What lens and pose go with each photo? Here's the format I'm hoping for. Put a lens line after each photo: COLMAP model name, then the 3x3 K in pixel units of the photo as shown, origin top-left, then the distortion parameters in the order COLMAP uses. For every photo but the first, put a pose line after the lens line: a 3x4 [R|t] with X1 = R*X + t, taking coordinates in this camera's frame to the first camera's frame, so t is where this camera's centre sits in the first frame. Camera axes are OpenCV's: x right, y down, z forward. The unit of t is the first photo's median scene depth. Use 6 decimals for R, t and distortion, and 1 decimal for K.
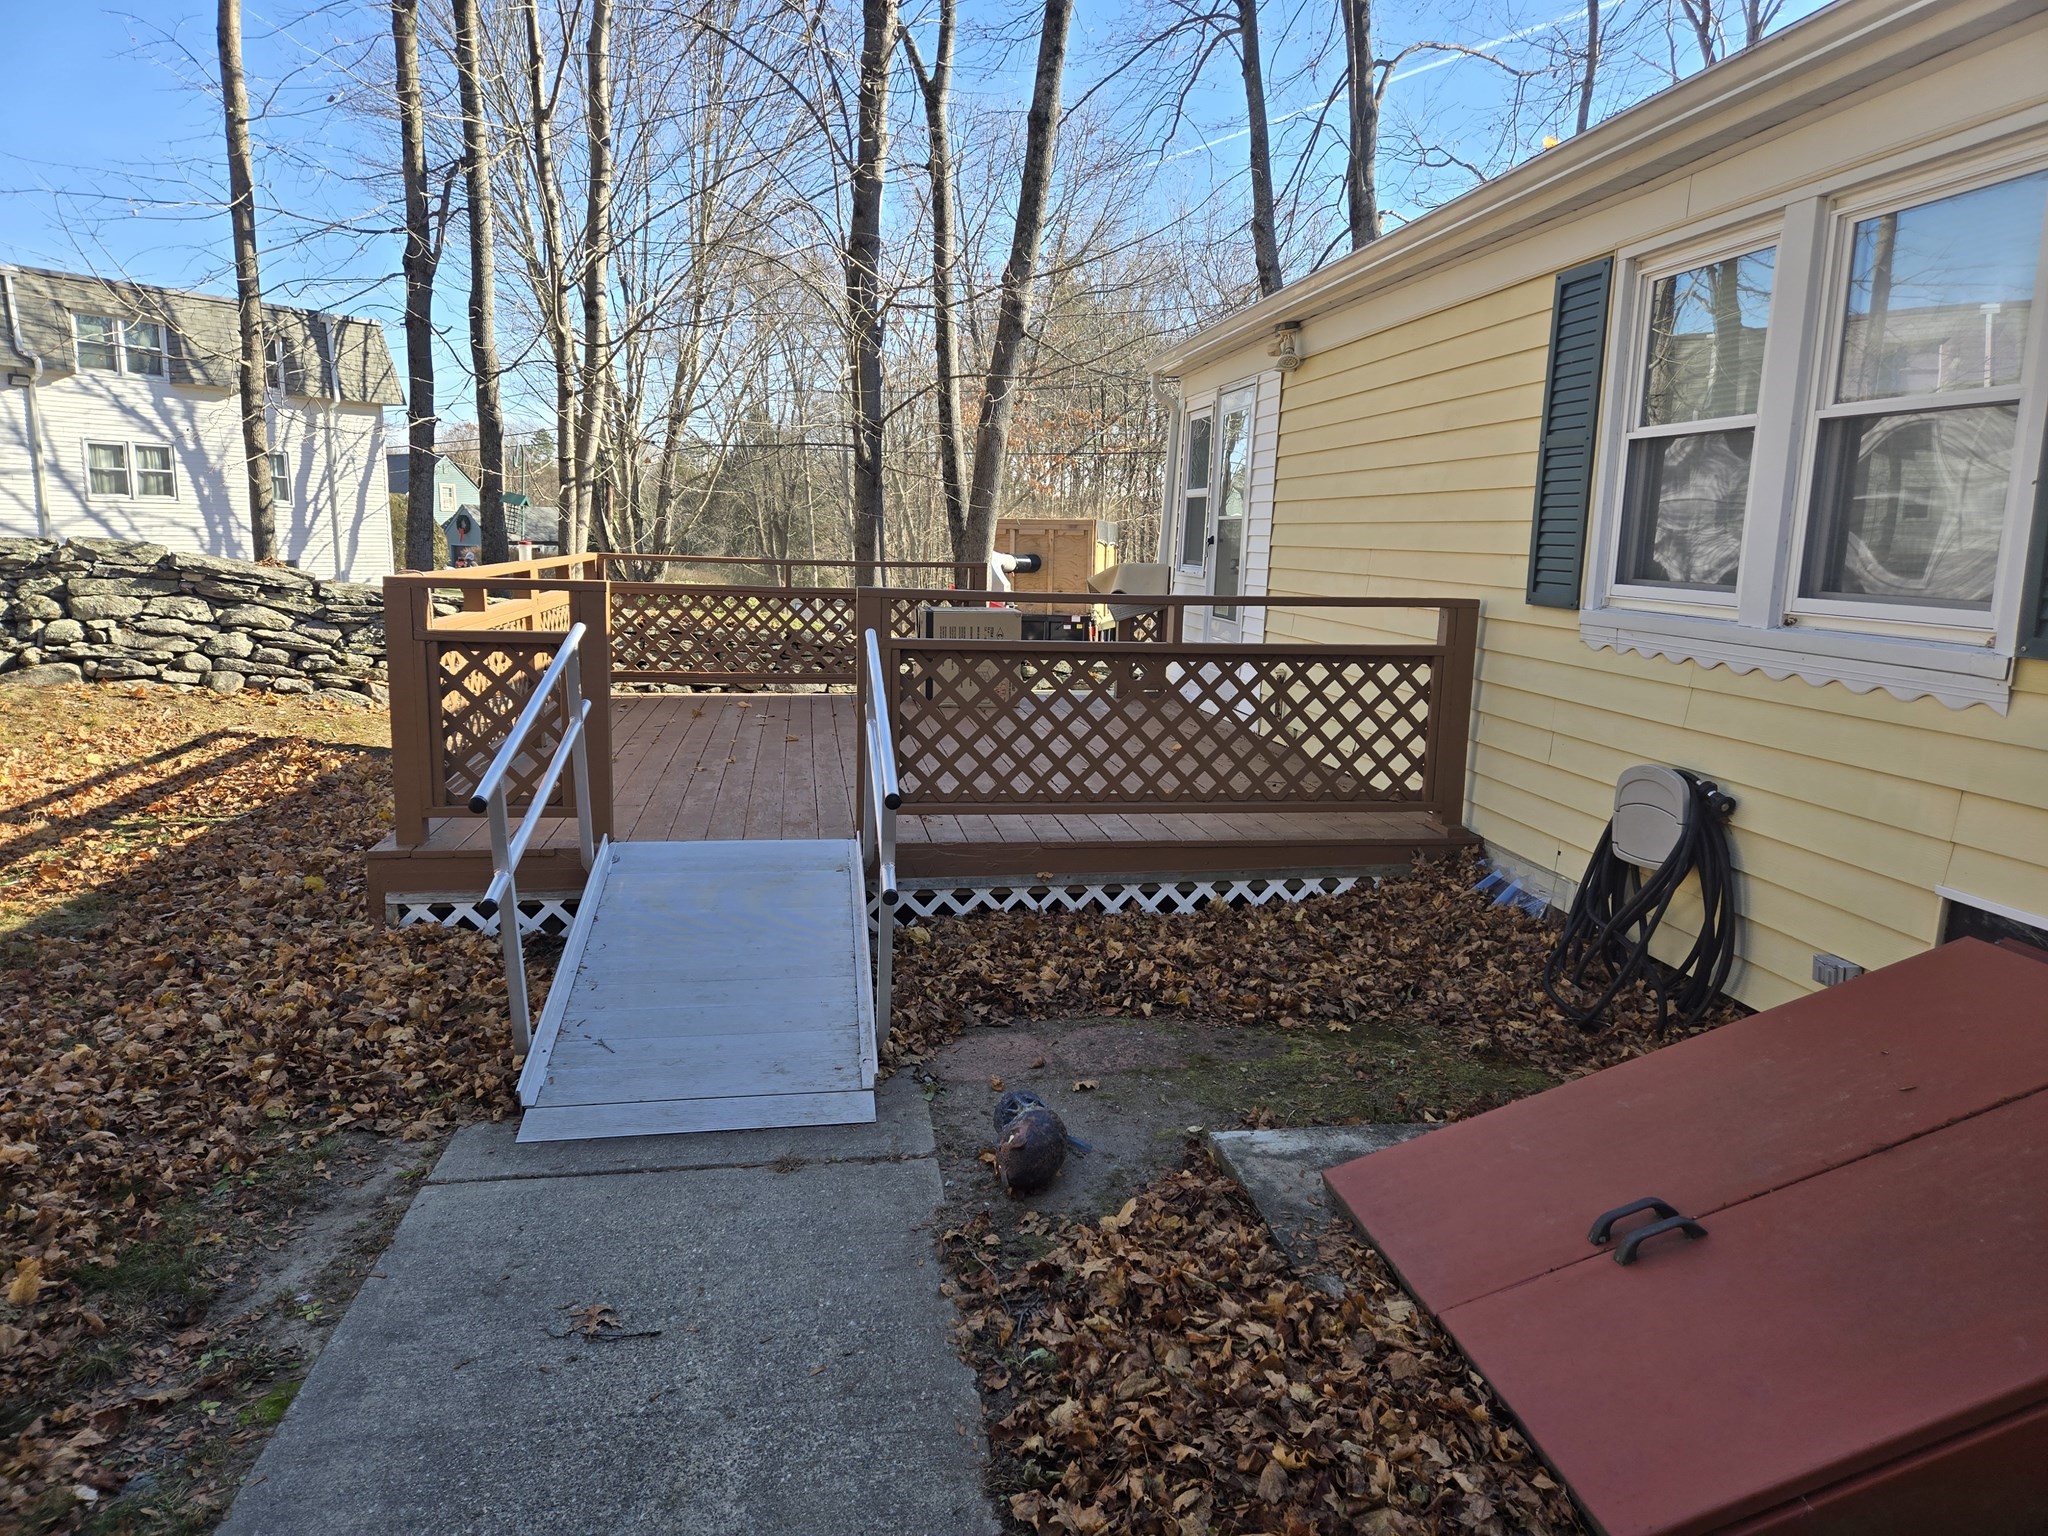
lens RADIAL K [[1342.0, 0, 1024.4], [0, 1342.0, 774.8], [0, 0, 1]] dist [0.003962, 0.000691]
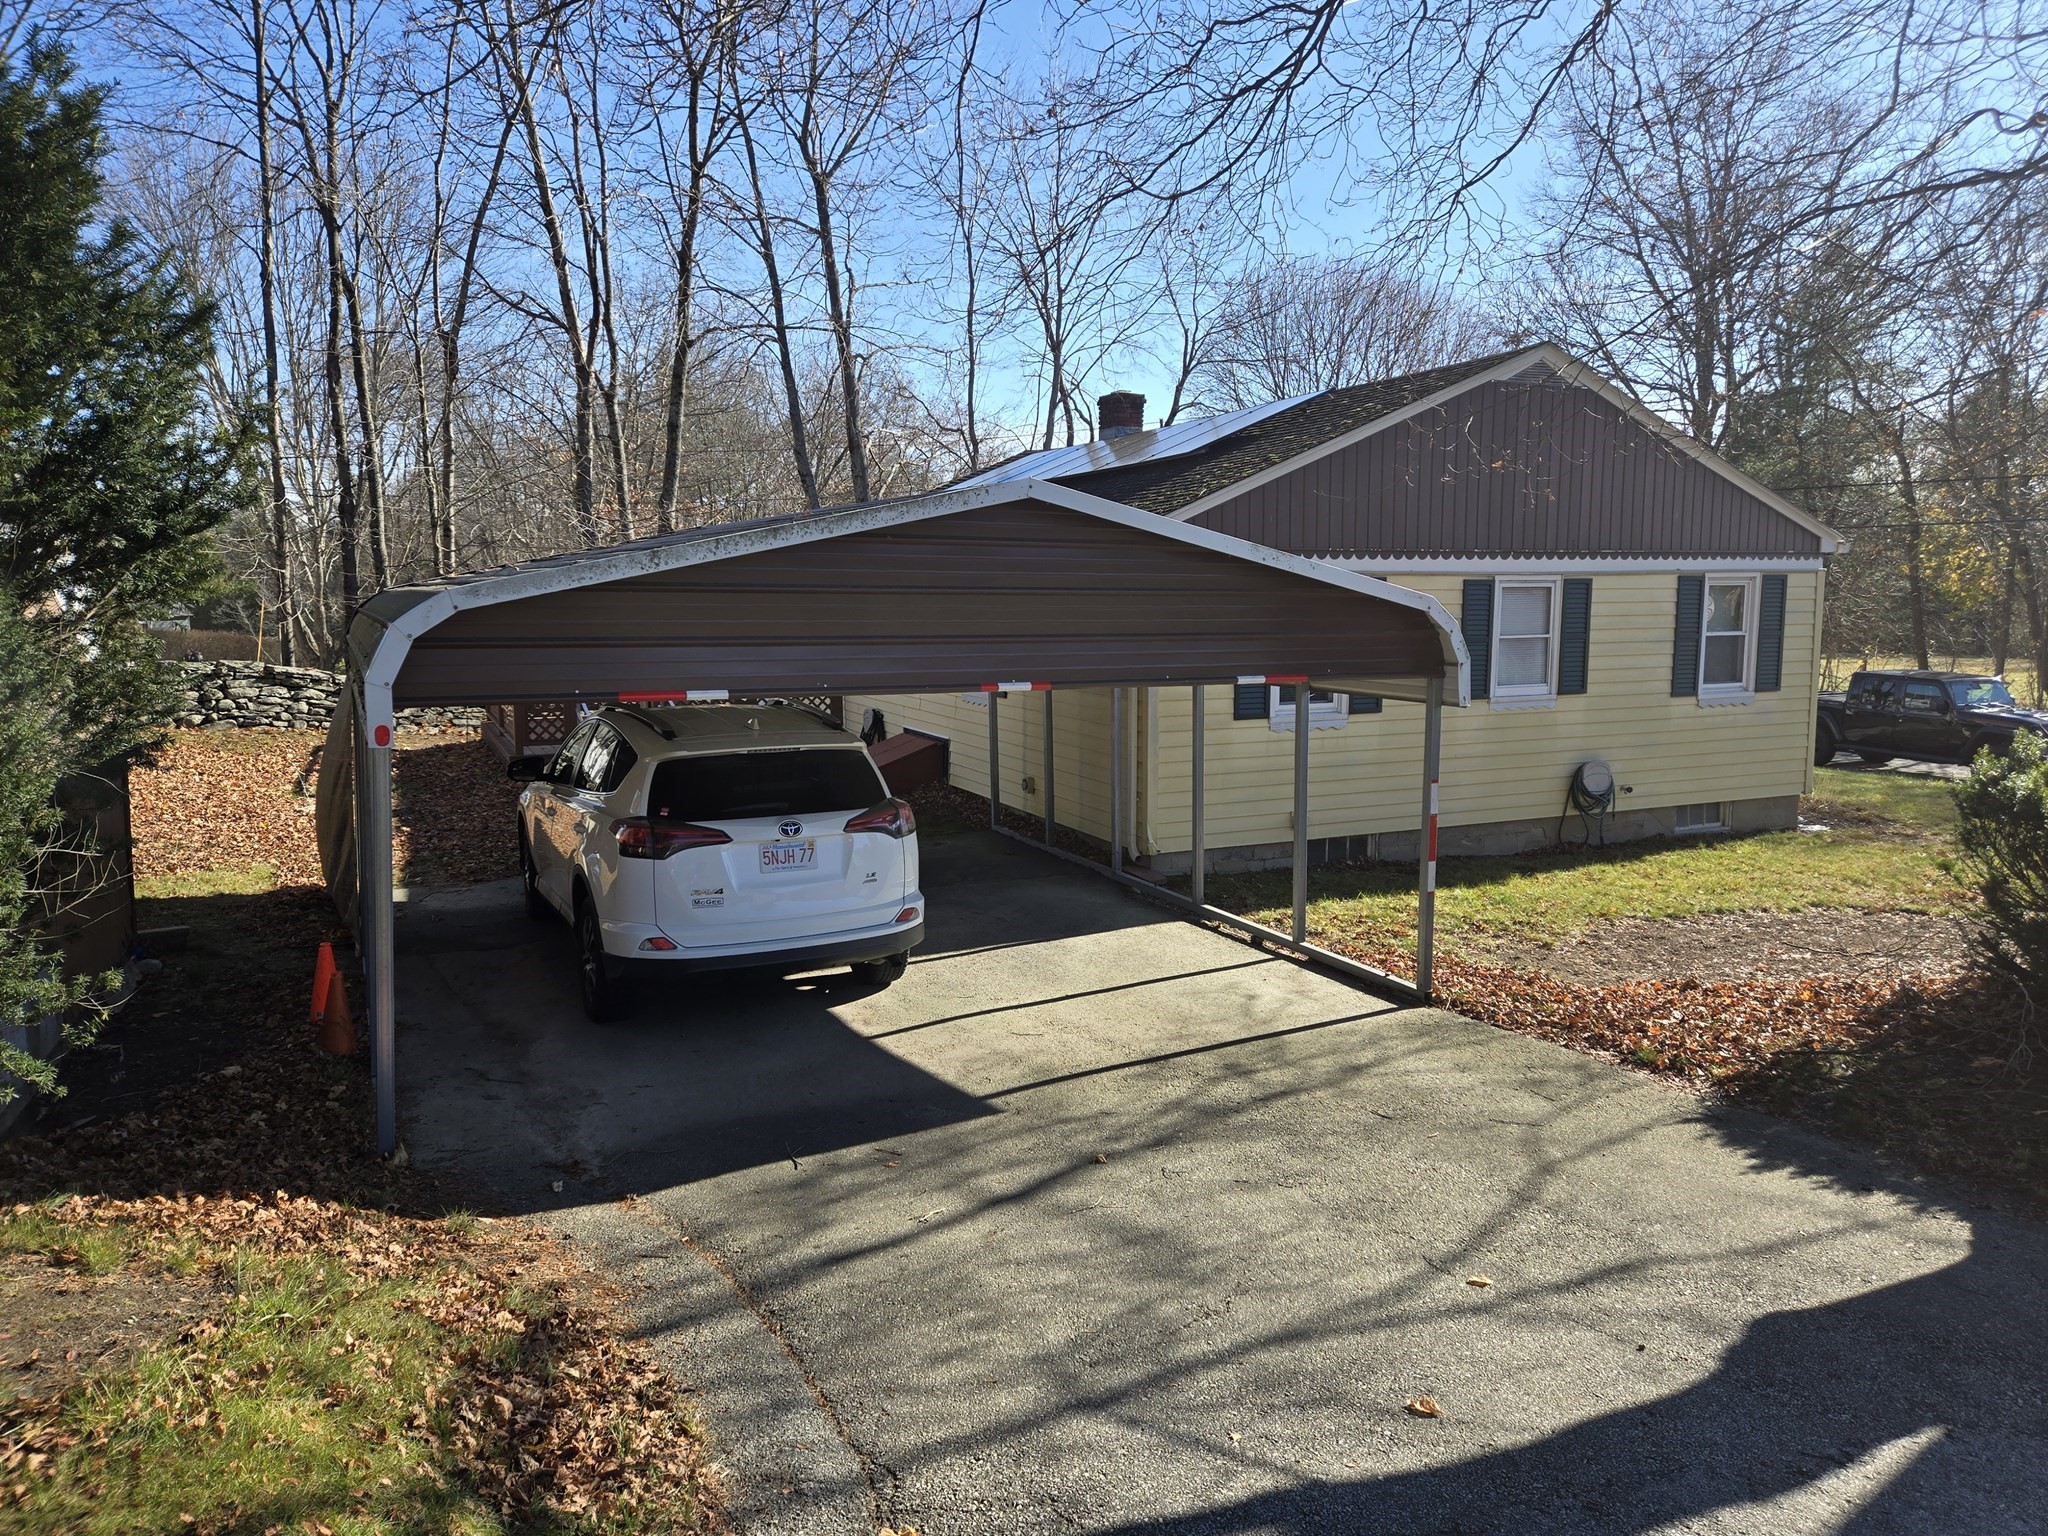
lens RADIAL K [[1342.0, 0, 1023.4], [0, 1342.0, 769.1], [0, 0, 1]] dist [0.003962, 0.000691]
pose [[0.963835, -0.070593, 0.256978, -0.044274], [0.082160, 0.996020, -0.034544, 0.166919], [-0.253517, 0.054408, 0.965800, -1.331800]]
